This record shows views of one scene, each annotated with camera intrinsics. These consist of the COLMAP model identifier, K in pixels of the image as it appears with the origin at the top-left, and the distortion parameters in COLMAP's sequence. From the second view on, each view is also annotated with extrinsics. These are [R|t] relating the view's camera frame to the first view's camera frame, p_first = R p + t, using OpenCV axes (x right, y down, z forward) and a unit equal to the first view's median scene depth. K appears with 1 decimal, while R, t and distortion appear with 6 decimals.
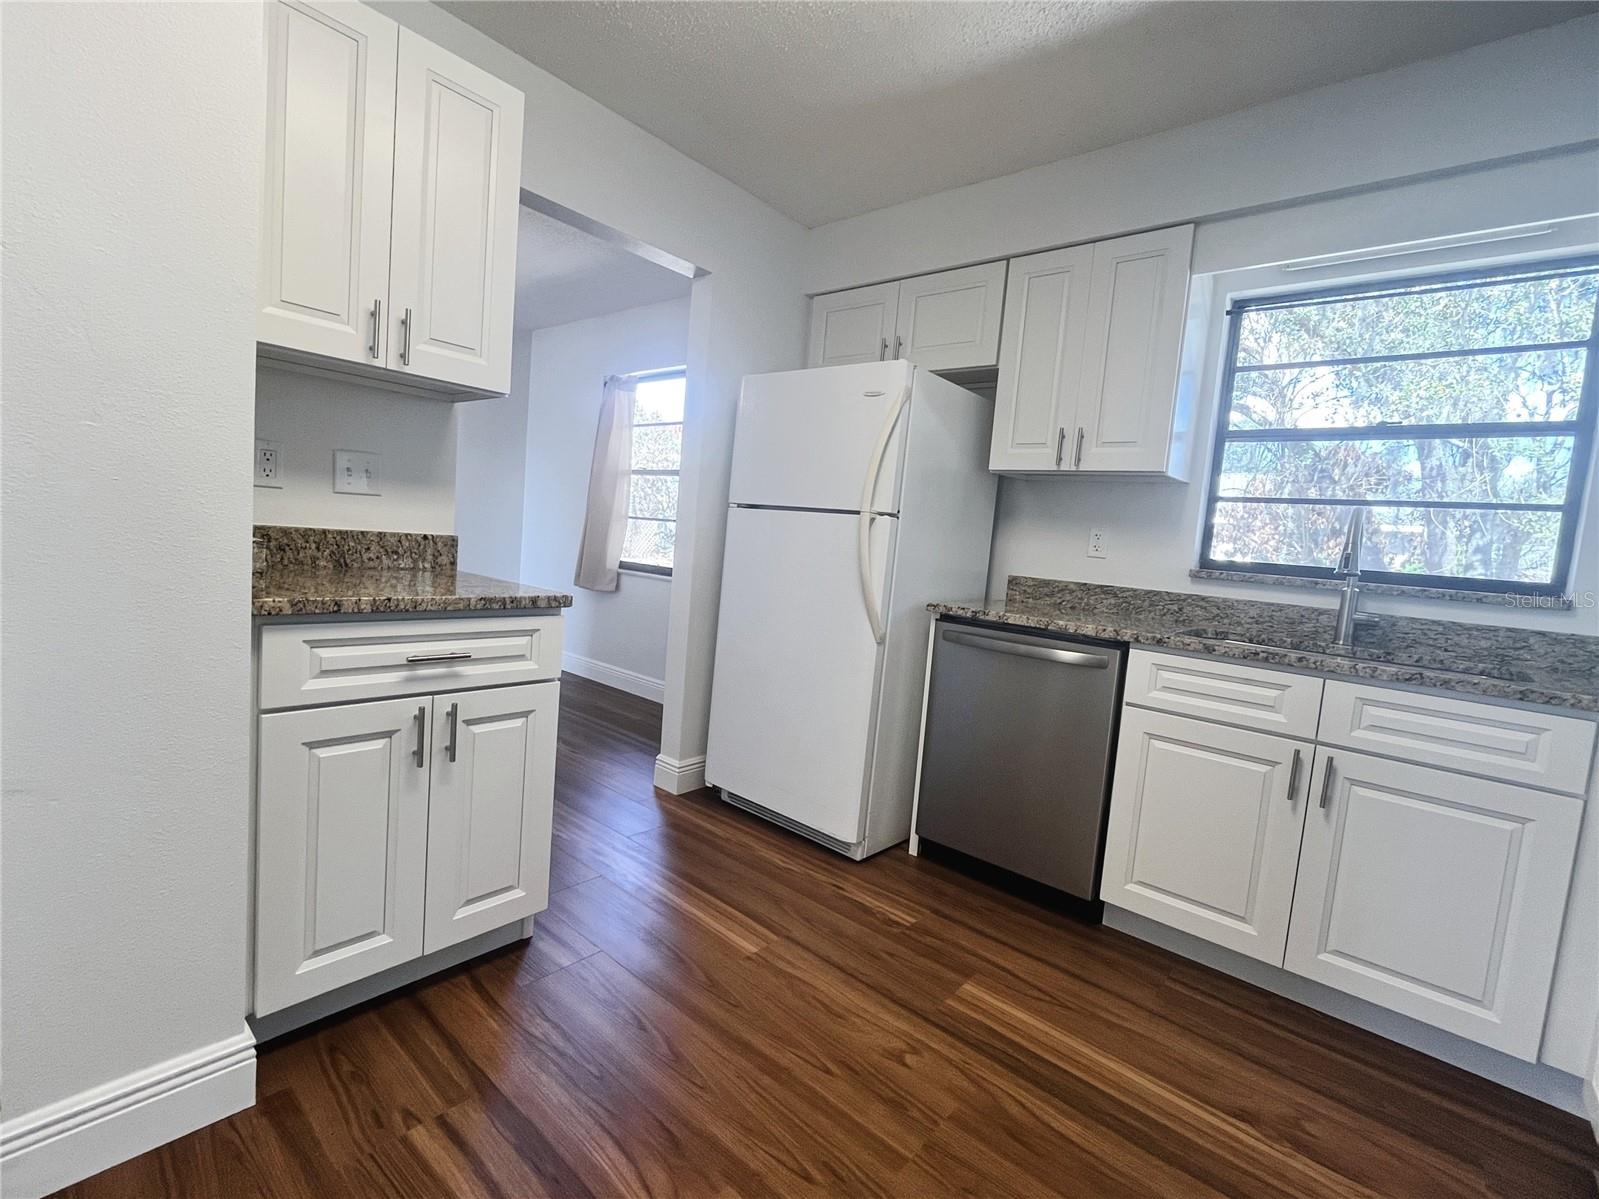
lens RADIAL K [[719.5, 0, 799.5], [0, 719.5, 599.5], [0, 0, 1]] dist [-0.000572, 0.000078]
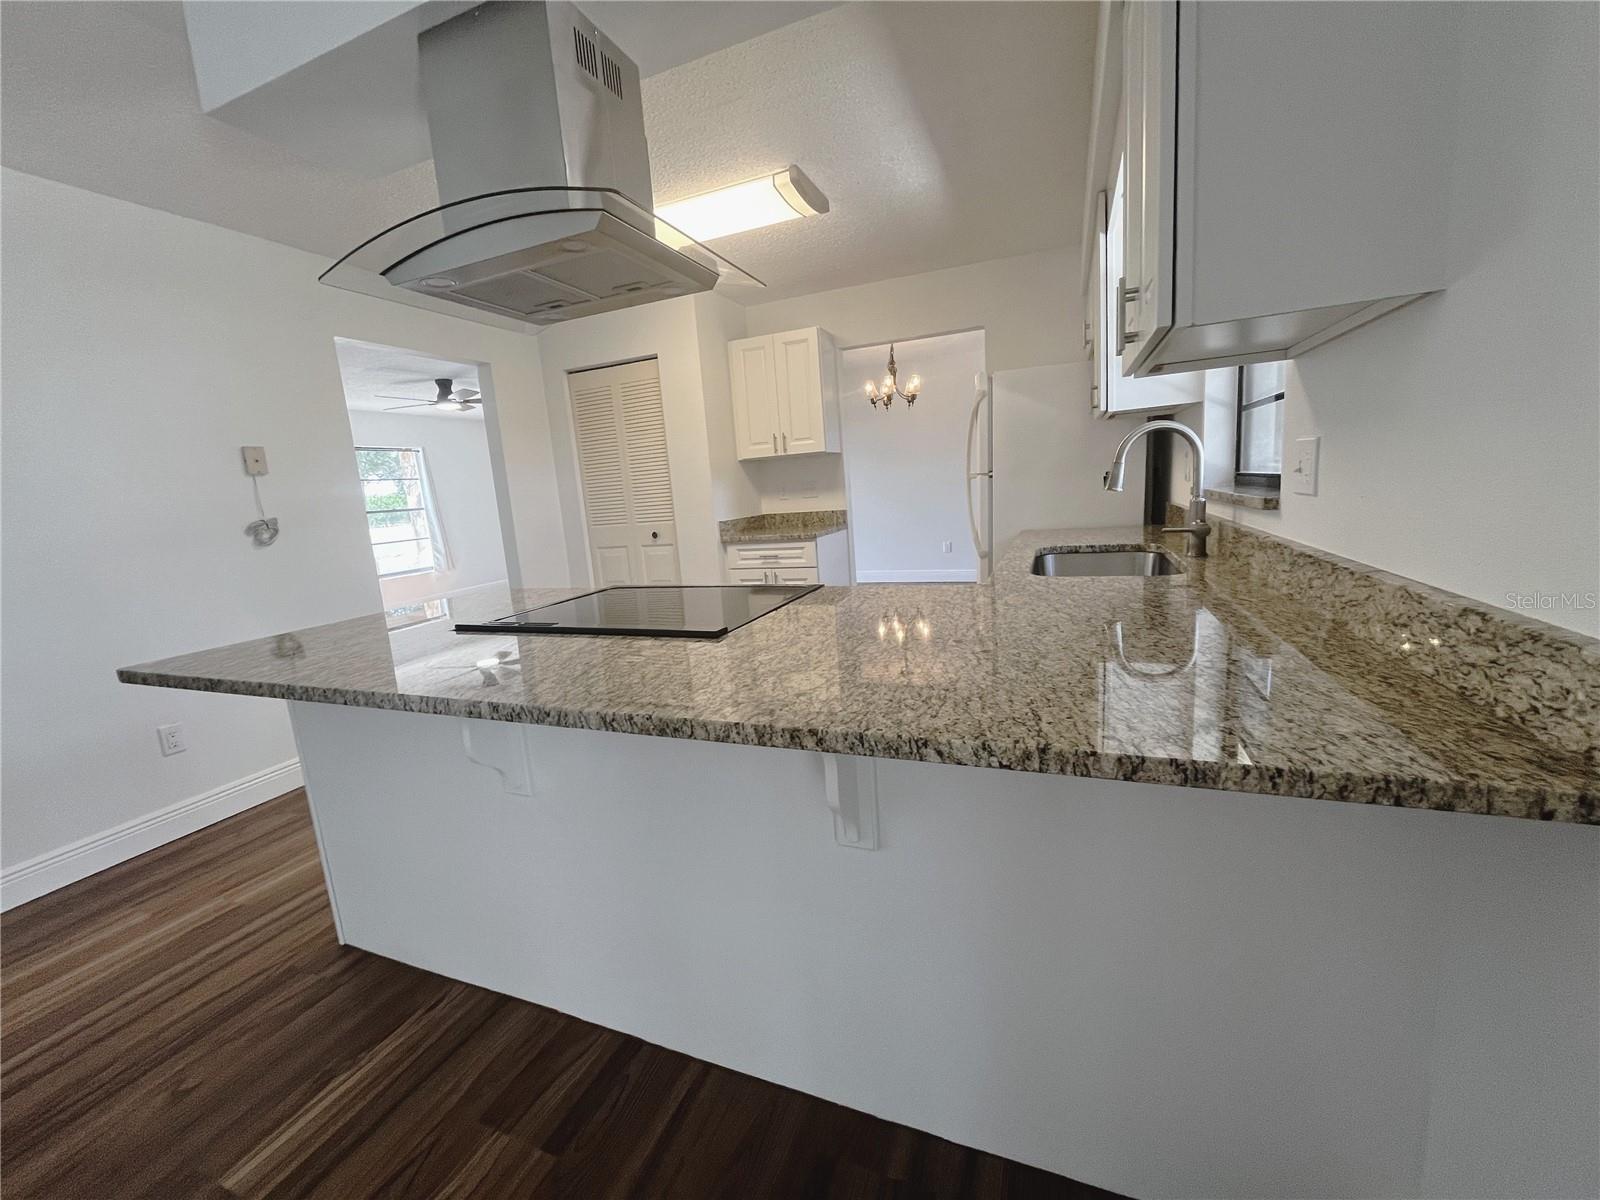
lens RADIAL K [[647.3, 0, 796.0], [0, 647.3, 598.8], [0, 0, 1]] dist [-0.001059, -0.000527]
pose [[0.309278, 0.058551, -0.949168, 1.640528], [0.013677, 0.997726, 0.066002, 0.064761], [0.950873, -0.033395, 0.307773, 0.214454]]
